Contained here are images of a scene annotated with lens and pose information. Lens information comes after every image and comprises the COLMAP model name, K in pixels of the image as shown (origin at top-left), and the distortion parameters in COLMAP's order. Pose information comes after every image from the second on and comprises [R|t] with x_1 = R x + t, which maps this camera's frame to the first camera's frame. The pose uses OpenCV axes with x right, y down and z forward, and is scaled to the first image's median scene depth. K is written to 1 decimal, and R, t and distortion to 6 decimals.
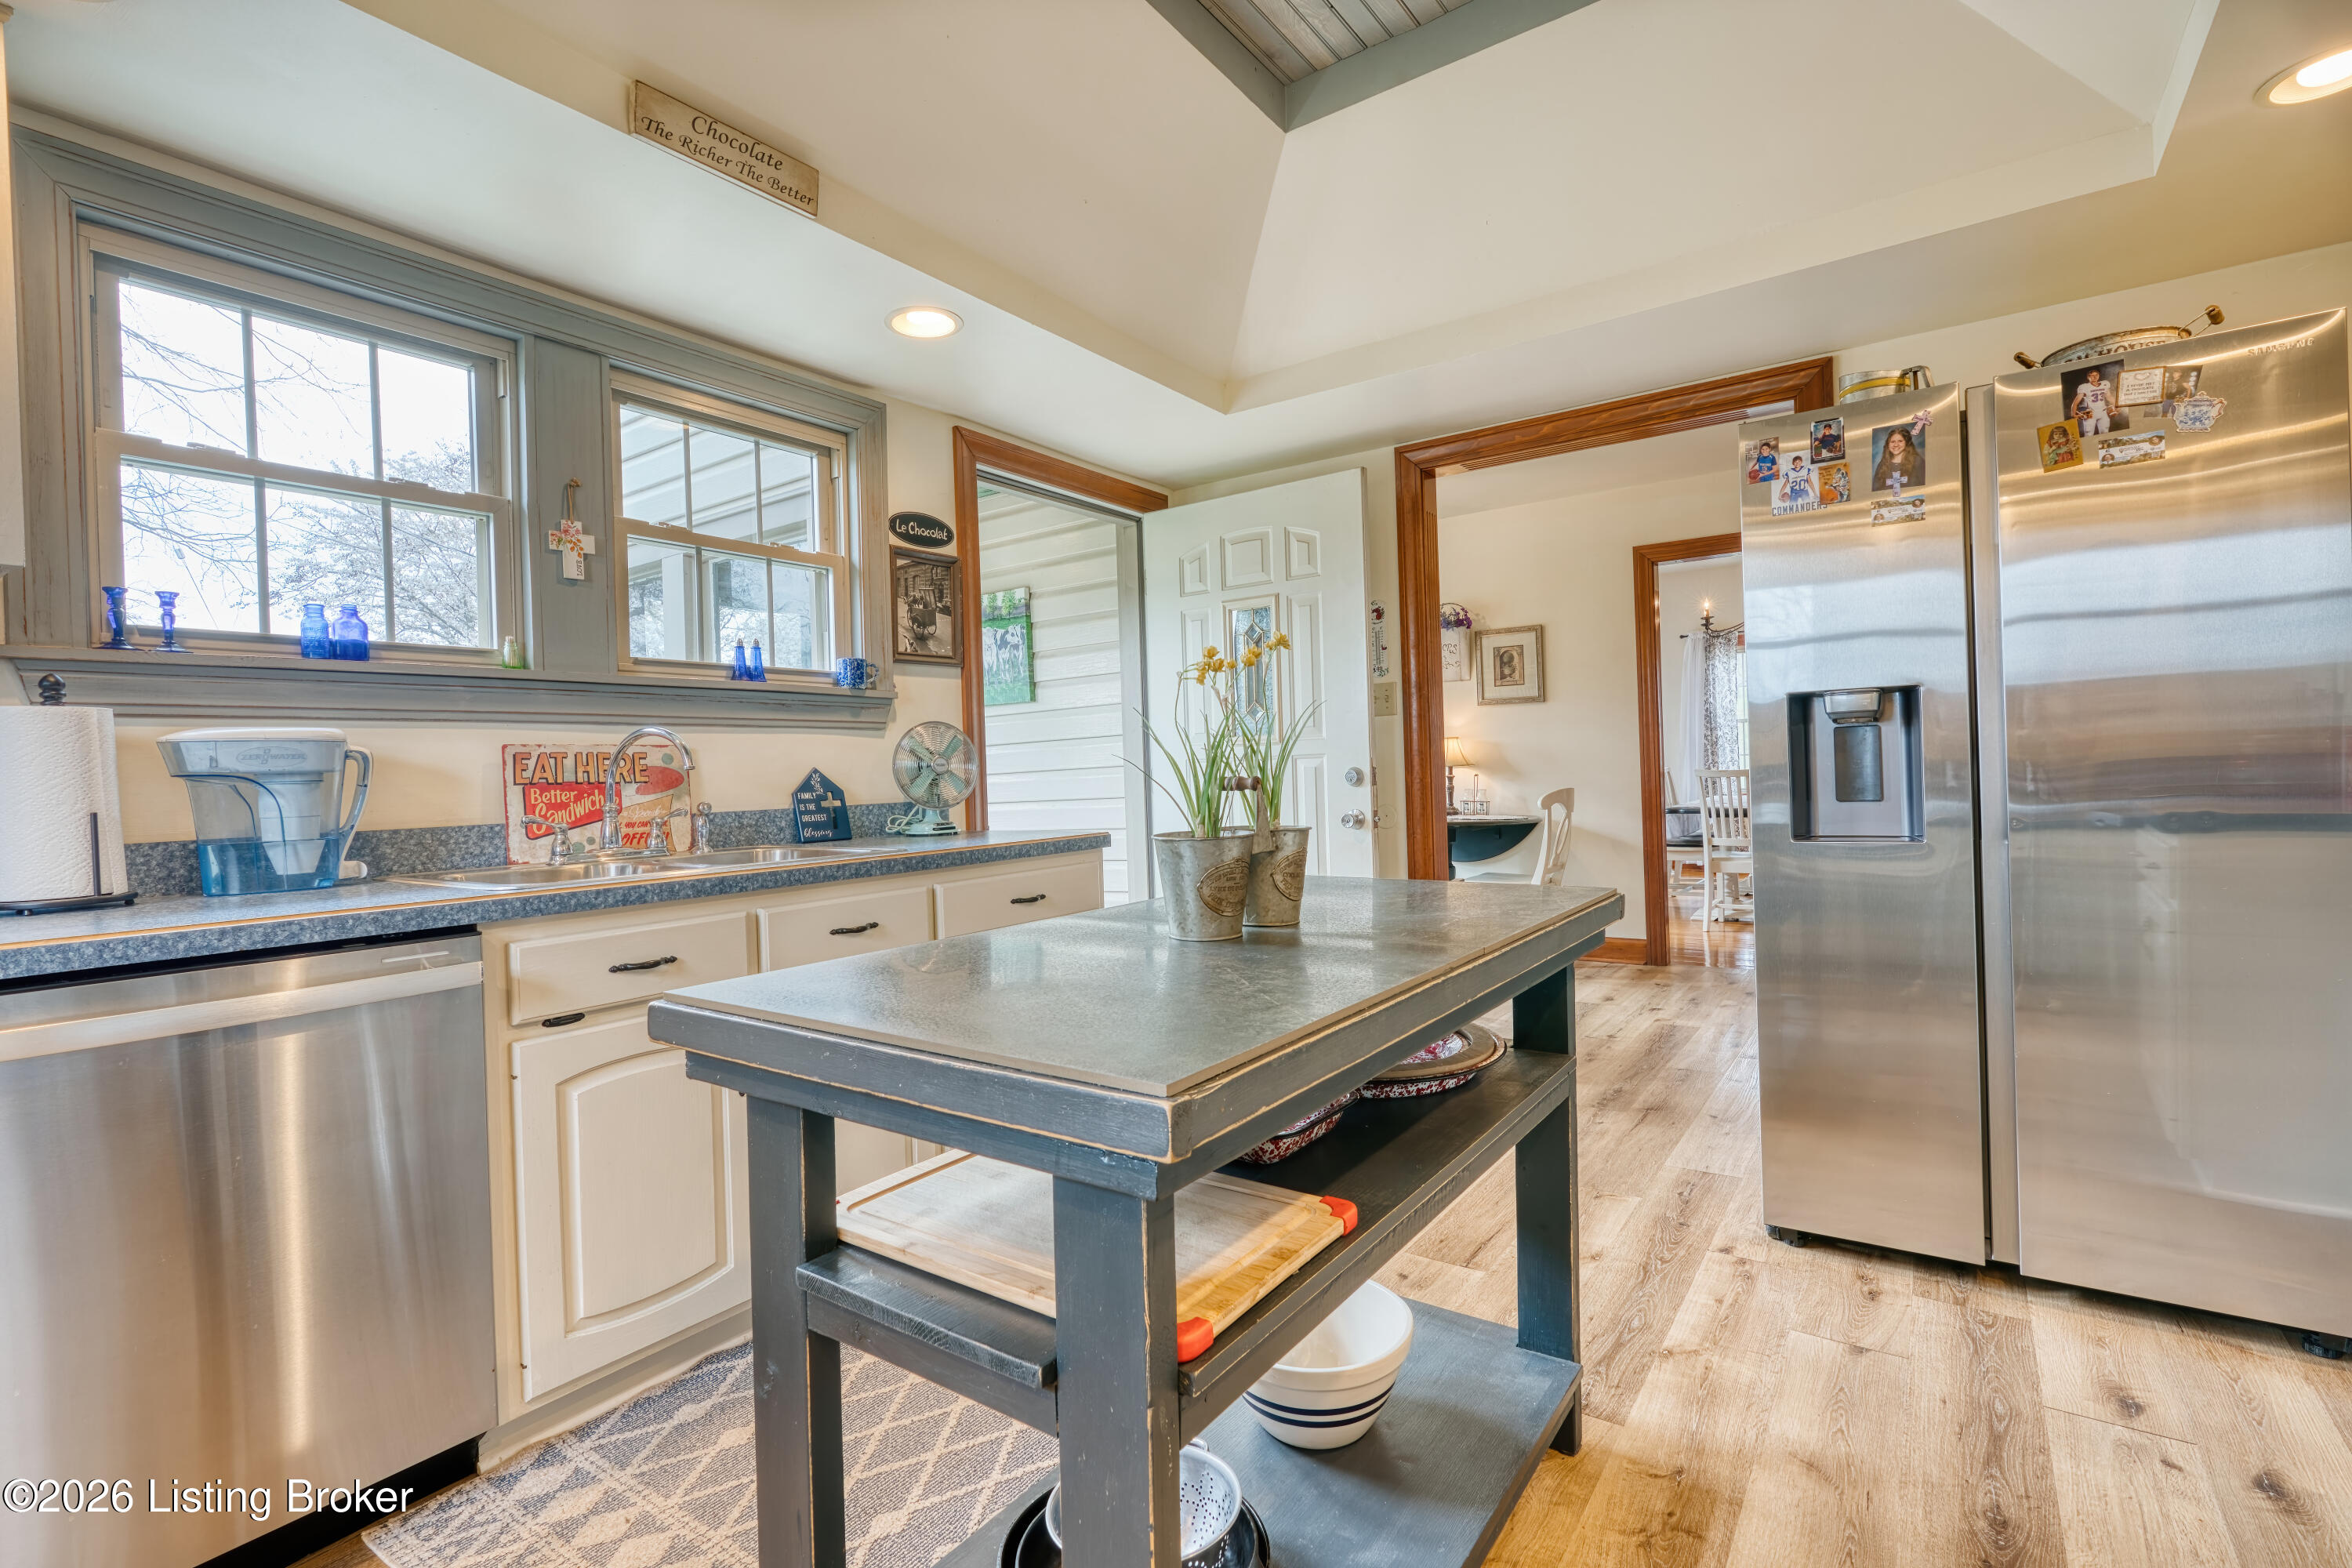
lens RADIAL K [[1079.1, 0, 1179.2], [0, 1079.1, 775.1], [0, 0, 1]] dist [-0.011332, 0.003566]
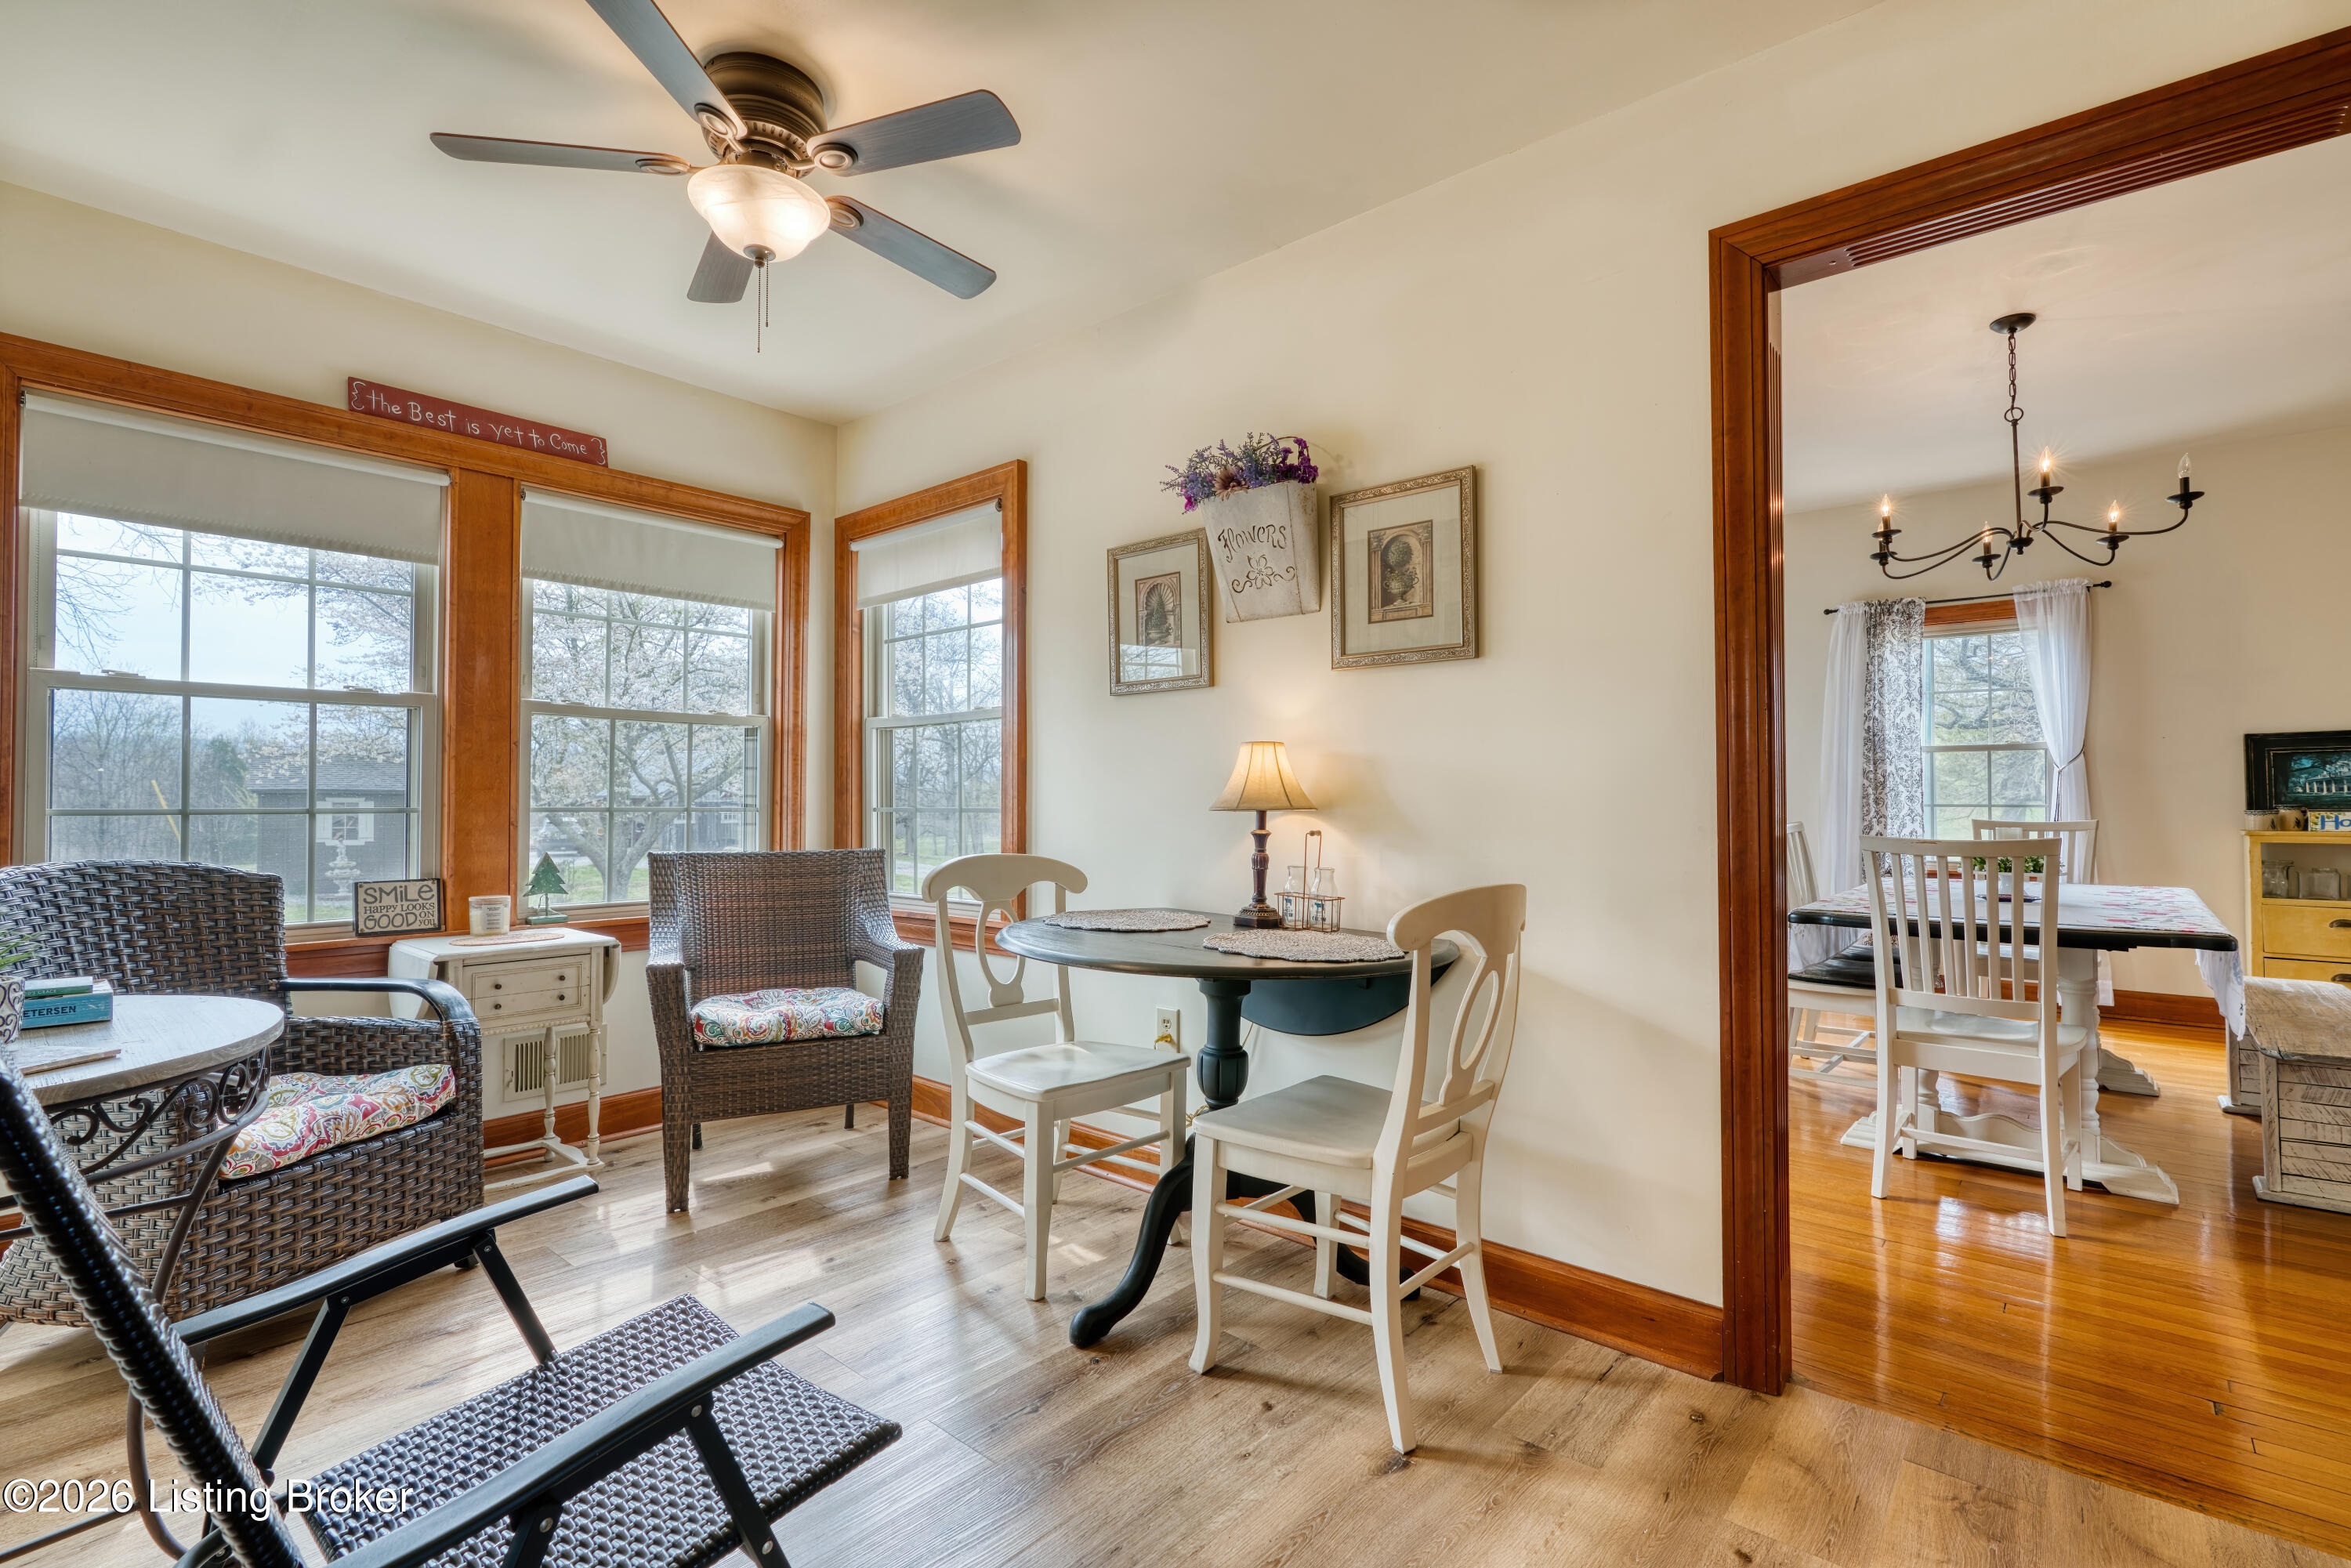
lens RADIAL K [[1078.6, 0, 1173.7], [0, 1078.6, 782.6], [0, 0, 1]] dist [-0.011332, 0.003566]
pose [[0.994358, 0.031444, -0.101307, 0.589120], [-0.033669, 0.999226, -0.020326, -0.020363], [0.100589, 0.023622, 0.994648, 1.294285]]
